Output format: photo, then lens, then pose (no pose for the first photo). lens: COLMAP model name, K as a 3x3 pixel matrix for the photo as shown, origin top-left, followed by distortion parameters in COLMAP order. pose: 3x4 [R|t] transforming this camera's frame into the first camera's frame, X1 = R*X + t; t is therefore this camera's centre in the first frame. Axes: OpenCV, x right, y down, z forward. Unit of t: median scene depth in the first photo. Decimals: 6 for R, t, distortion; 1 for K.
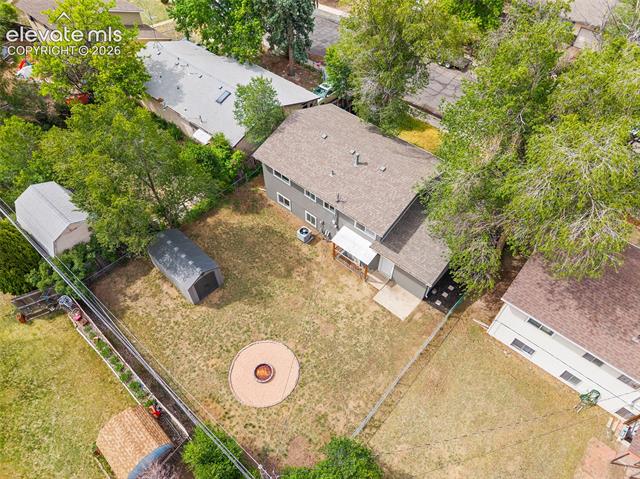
lens RADIAL K [[439.5, 0, 320.0], [0, 439.5, 239.5], [0, 0, 1]] dist [0.029036, -0.033329]
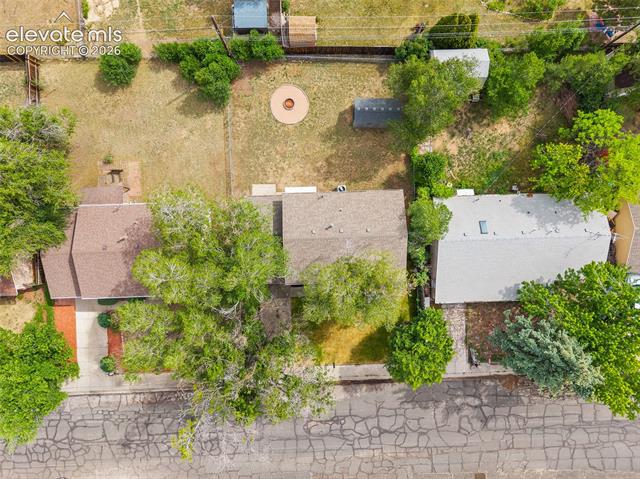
lens RADIAL K [[439.5, 0, 320.0], [0, 439.5, 239.5], [0, 0, 1]] dist [0.029036, -0.033329]
pose [[-0.730106, 0.683091, -0.018189, 0.173938], [-0.535228, -0.555113, 0.636695, -1.110459], [0.424824, 0.474590, 0.770901, -0.061513]]
